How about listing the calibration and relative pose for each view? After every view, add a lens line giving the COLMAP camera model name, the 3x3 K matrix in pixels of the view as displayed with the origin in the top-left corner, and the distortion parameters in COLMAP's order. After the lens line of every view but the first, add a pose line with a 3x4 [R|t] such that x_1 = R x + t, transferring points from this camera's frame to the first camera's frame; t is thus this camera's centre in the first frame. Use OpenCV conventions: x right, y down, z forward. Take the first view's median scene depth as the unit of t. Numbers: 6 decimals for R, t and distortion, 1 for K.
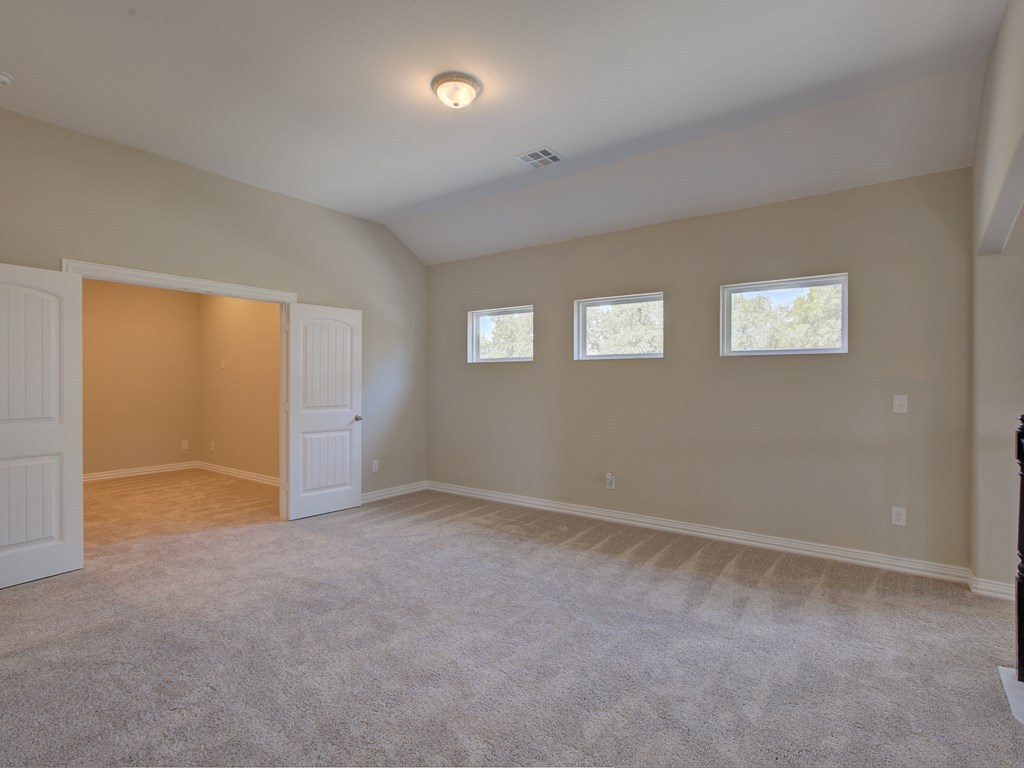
lens RADIAL K [[517.1, 0, 512.0], [0, 517.1, 384.0], [0, 0, 1]] dist [-0.005107, 0.004971]
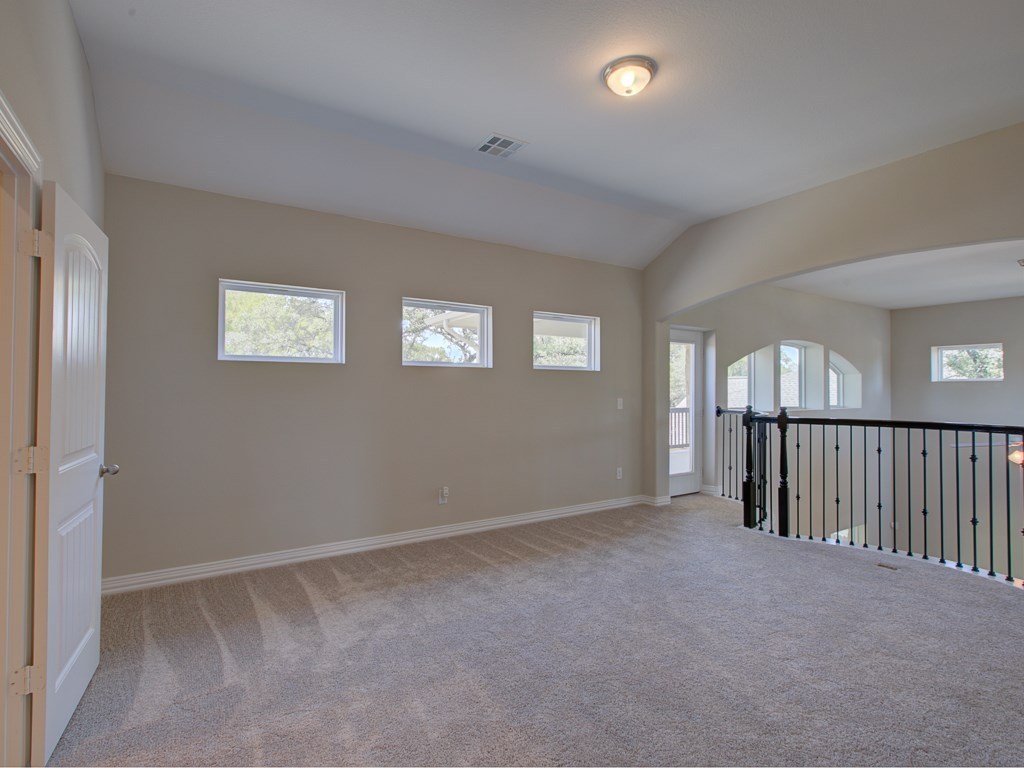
lens RADIAL K [[517.1, 0, 512.0], [0, 517.1, 384.0], [0, 0, 1]] dist [-0.005107, 0.004971]
pose [[0.353659, 0.007867, 0.935341, -0.741193], [0.002106, 0.999955, -0.009207, -0.007710], [-0.935372, 0.005226, 0.353627, 0.619172]]
